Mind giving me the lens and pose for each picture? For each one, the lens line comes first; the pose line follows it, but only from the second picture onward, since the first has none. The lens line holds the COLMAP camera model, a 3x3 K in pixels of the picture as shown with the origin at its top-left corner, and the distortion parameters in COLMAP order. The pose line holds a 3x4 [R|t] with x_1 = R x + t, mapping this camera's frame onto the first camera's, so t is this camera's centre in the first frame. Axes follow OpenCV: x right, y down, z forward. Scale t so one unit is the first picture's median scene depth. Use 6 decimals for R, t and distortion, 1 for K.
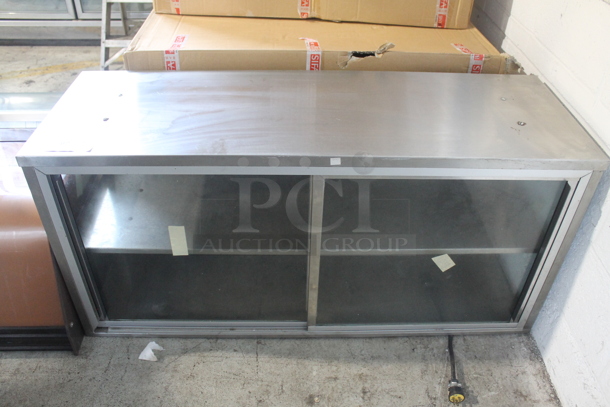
lens RADIAL K [[516.5, 0, 305.0], [0, 516.5, 203.5], [0, 0, 1]] dist [-0.006597, -0.277233]
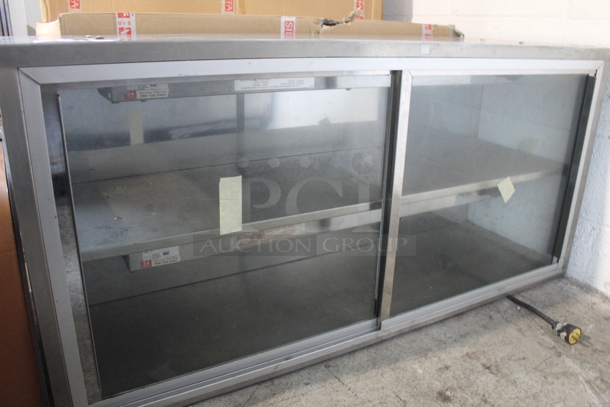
lens RADIAL K [[514.8, 0, 305.0], [0, 514.8, 203.5], [0, 0, 1]] dist [-0.096753, 0.001153]
pose [[0.882477, -0.157363, 0.443251, -0.401266], [0.287513, 0.926290, -0.243564, 0.229437], [-0.372251, 0.342380, 0.862673, 0.340018]]
